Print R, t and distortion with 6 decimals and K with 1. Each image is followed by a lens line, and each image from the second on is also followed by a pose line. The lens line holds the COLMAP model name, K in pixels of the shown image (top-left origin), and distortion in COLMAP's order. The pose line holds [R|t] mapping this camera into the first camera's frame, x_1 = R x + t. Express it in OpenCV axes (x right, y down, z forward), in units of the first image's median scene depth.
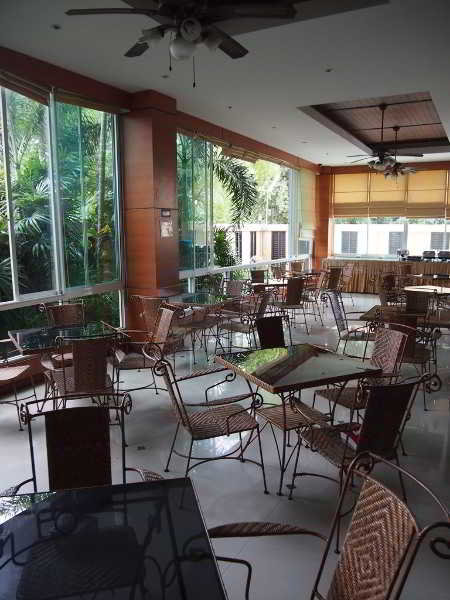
lens RADIAL K [[483.1, 0, 225.0], [0, 483.1, 313.8], [0, 0, 1]] dist [-0.052984, 0.013059]
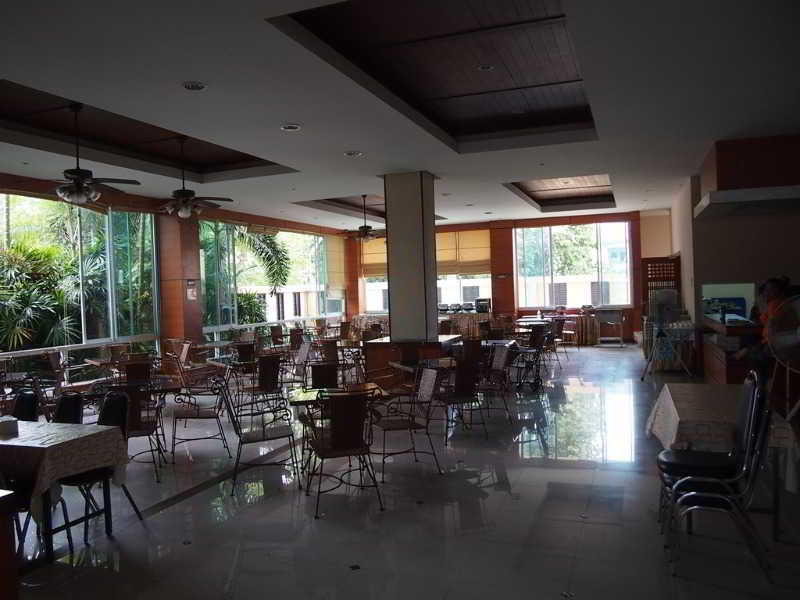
lens RADIAL K [[644.1, 0, 385.2], [0, 644.1, 297.9], [0, 0, 1]] dist [-0.052984, 0.013059]
pose [[0.991673, -0.032014, 0.124740, 0.140832], [0.051374, 0.986542, -0.155226, 0.105569], [-0.118092, 0.160342, 0.979972, -0.608717]]
